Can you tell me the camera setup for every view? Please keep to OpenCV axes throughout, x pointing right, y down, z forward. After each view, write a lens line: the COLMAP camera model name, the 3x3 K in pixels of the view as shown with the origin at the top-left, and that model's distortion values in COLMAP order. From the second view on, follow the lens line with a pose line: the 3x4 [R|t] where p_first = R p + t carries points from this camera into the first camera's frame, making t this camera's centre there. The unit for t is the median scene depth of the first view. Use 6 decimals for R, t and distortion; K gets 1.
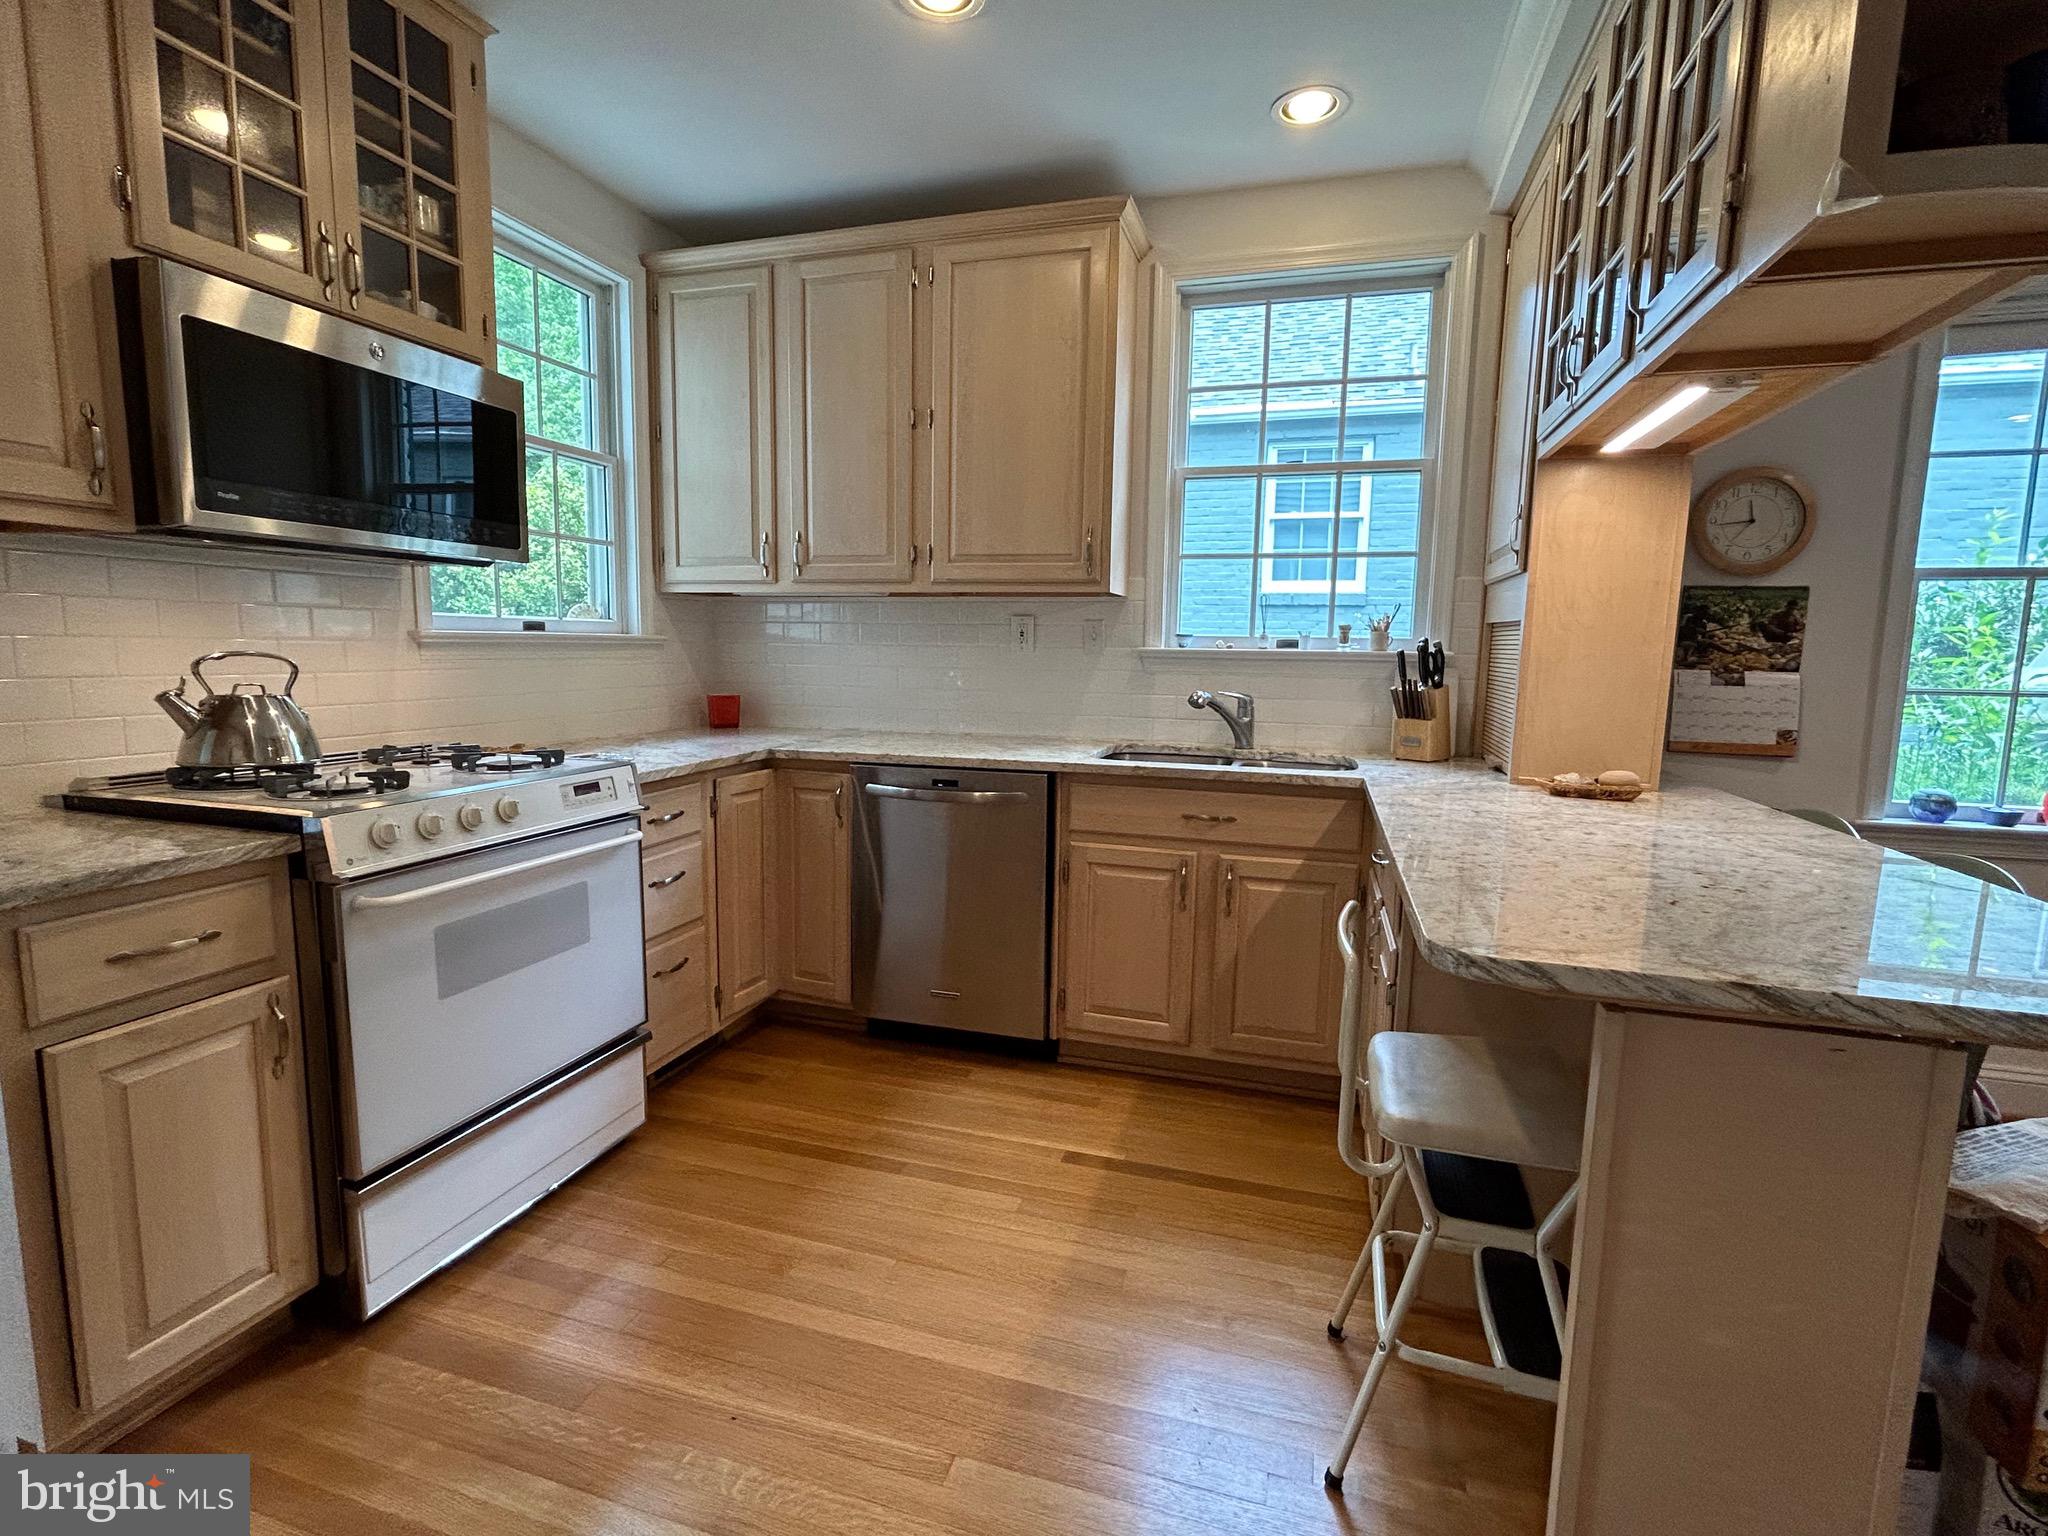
lens RADIAL K [[975.6, 0, 1024.0], [0, 975.6, 768.0], [0, 0, 1]] dist [0.000968, 0.000309]
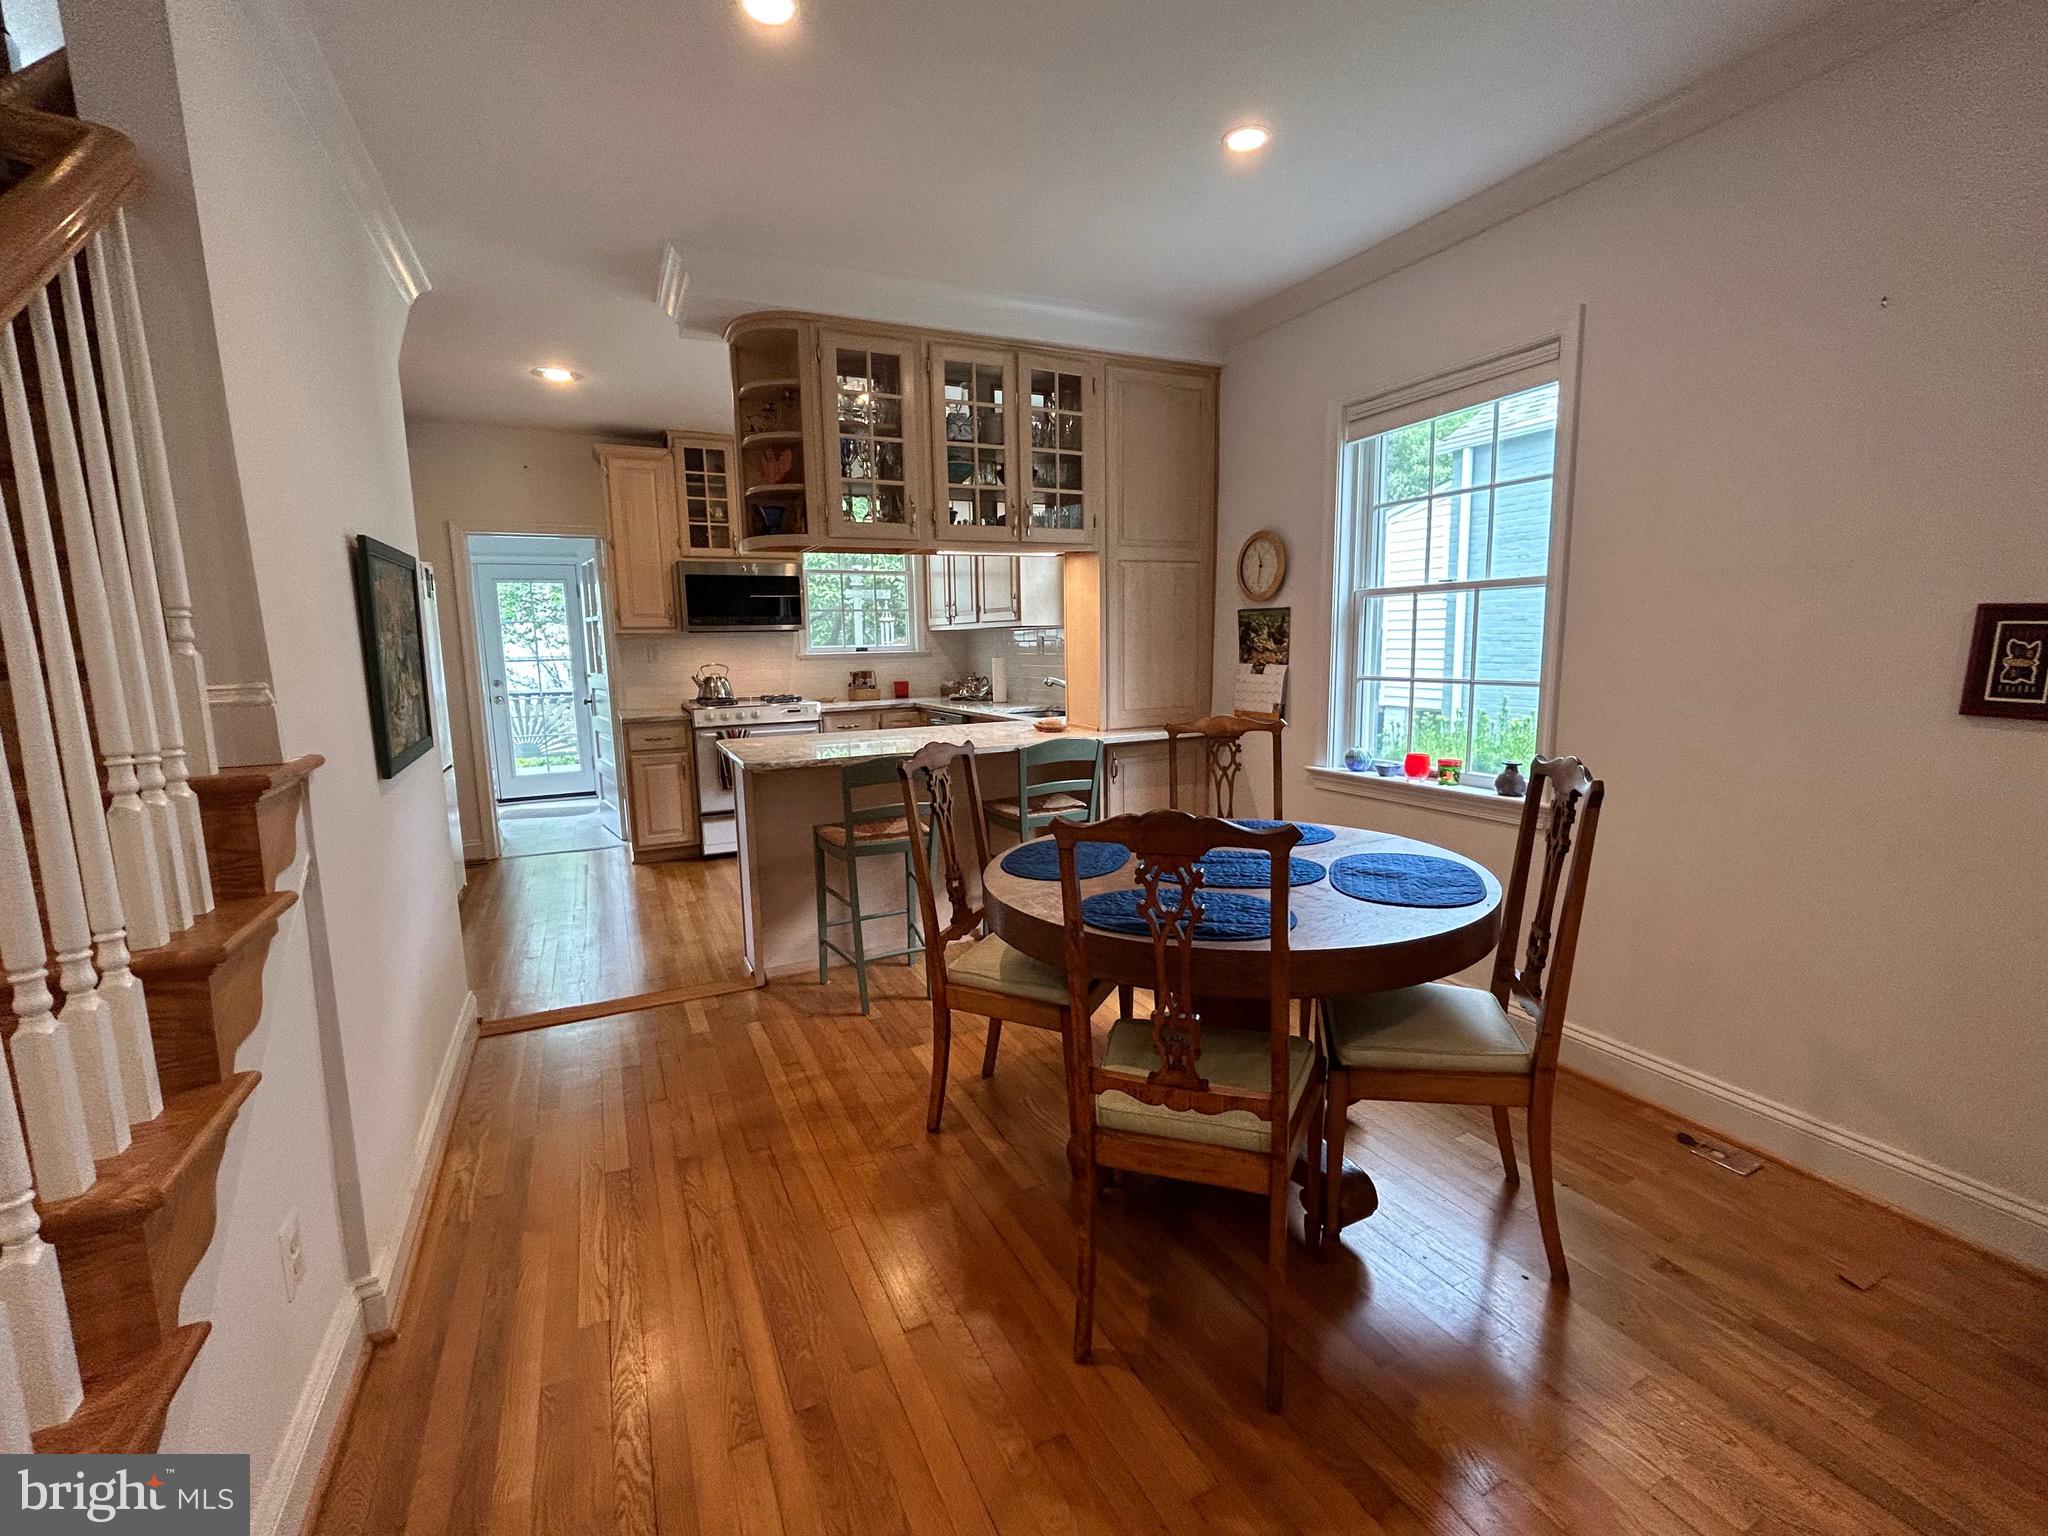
lens RADIAL K [[866.4, 0, 1025.6], [0, 866.4, 763.6], [0, 0, 1]] dist [-0.001501, 0.000009]
pose [[0.684691, 0.074399, -0.725026, 1.810081], [-0.062015, 0.997116, 0.043755, 0.022726], [0.726190, 0.015004, 0.687330, -0.233788]]
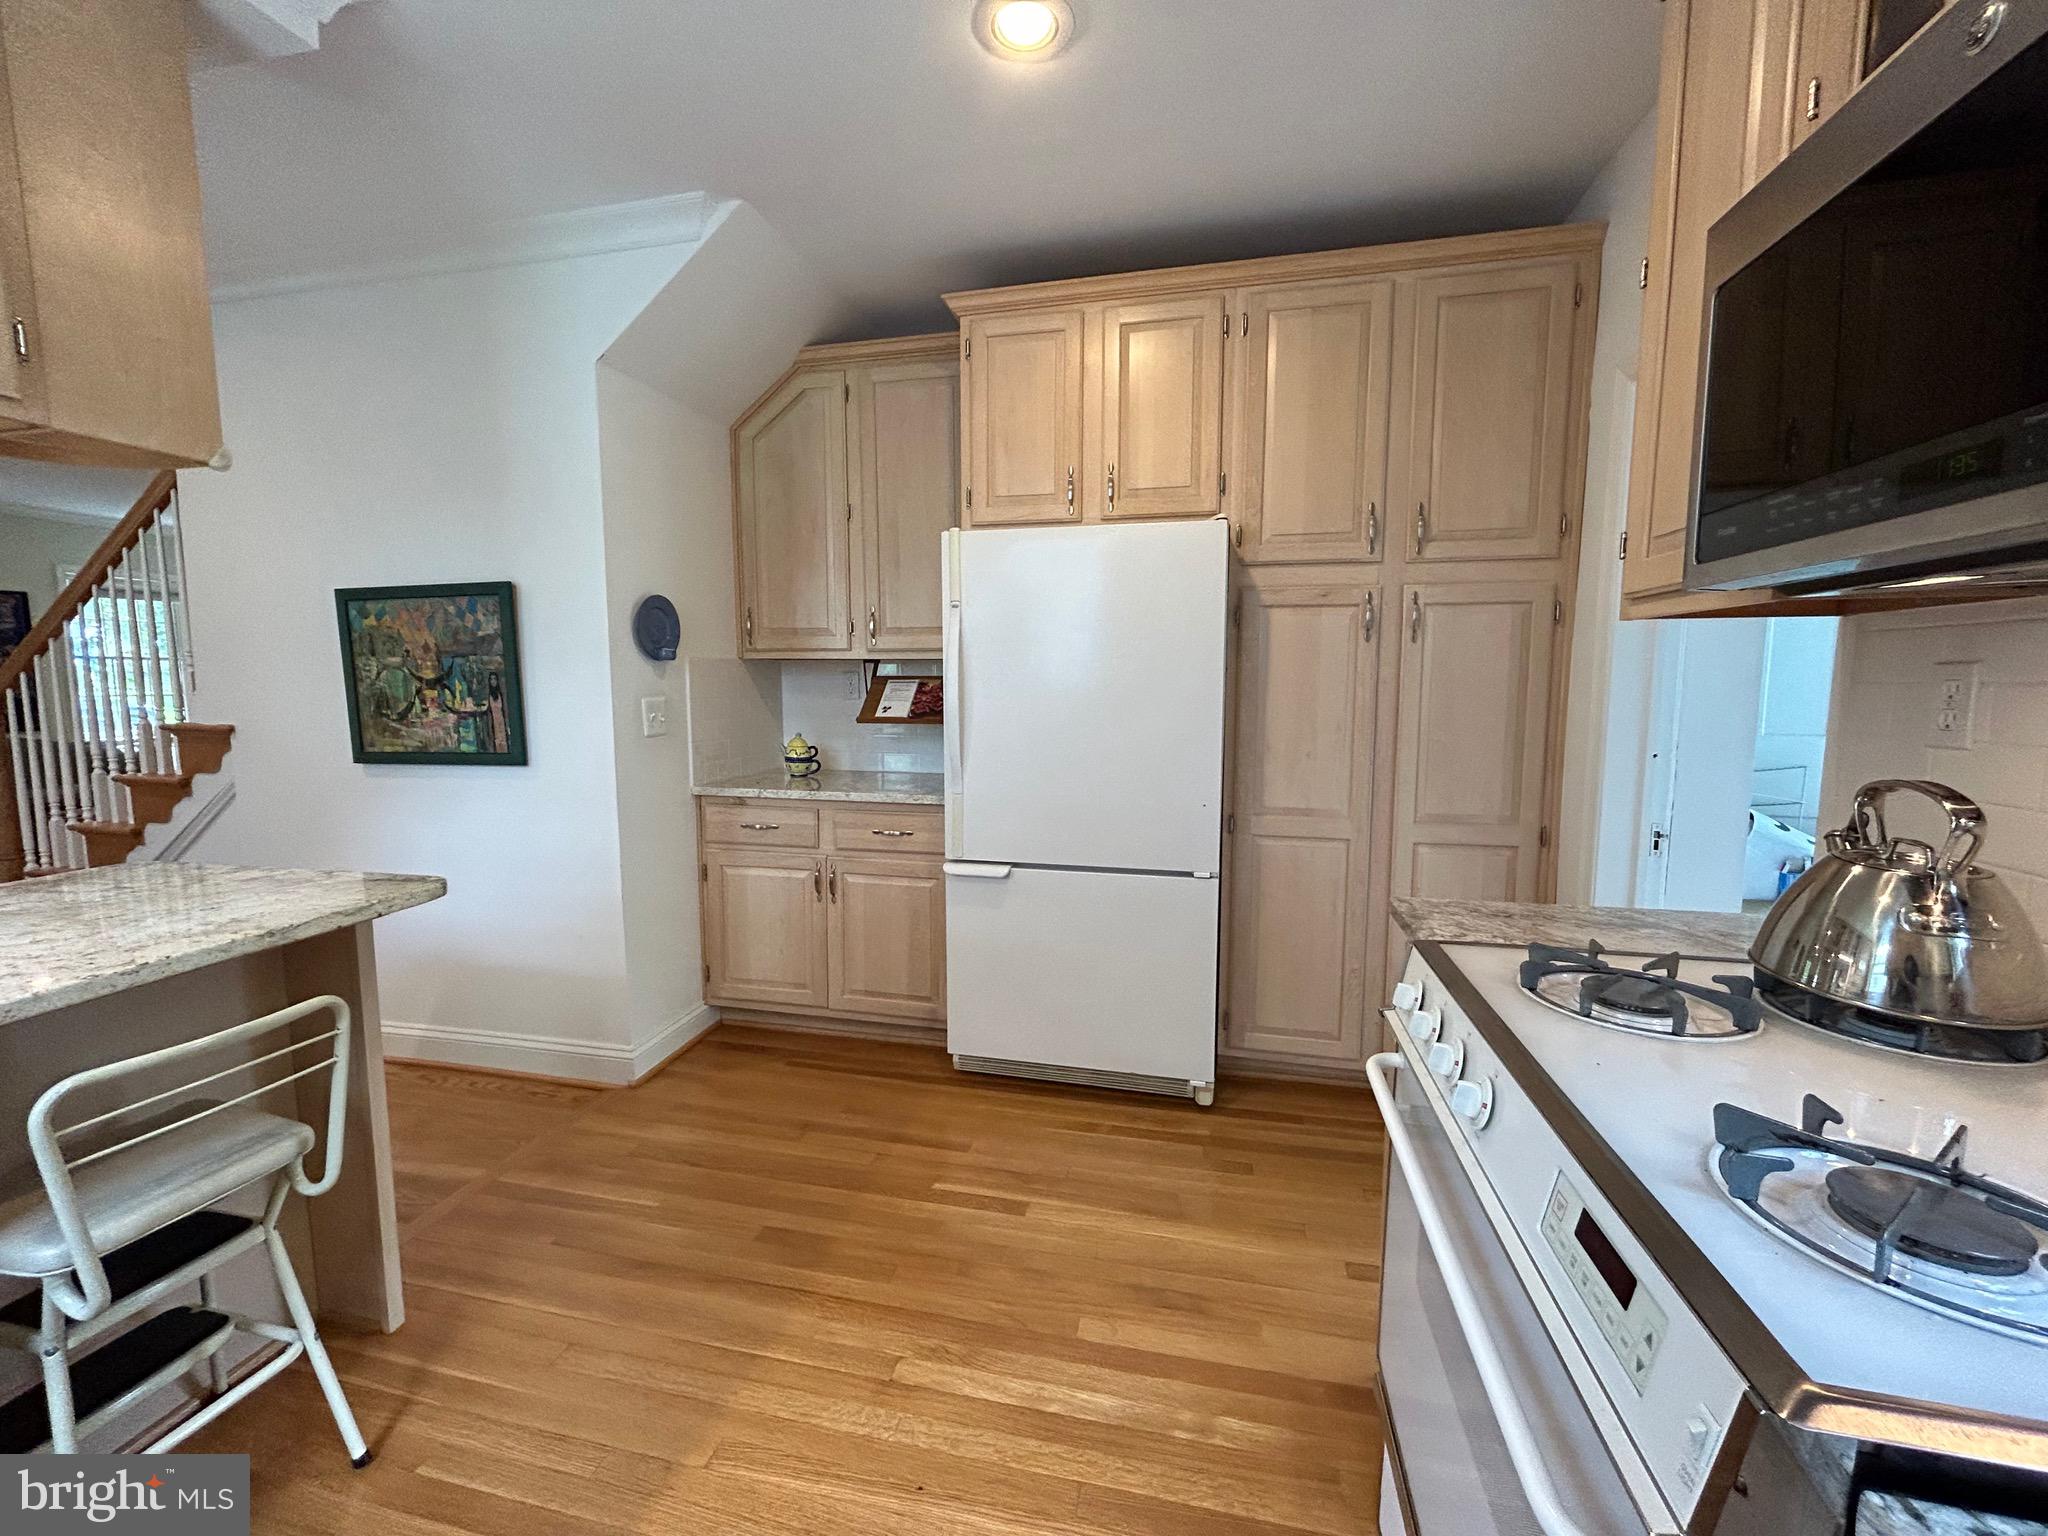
lens RADIAL K [[866.4, 0, 1025.6], [0, 866.4, 763.6], [0, 0, 1]] dist [-0.001501, 0.000009]
pose [[-0.997773, -0.009094, -0.066076, -0.223579], [-0.024415, 0.971704, 0.234939, -0.202368], [0.062070, 0.236029, -0.969762, 1.209379]]
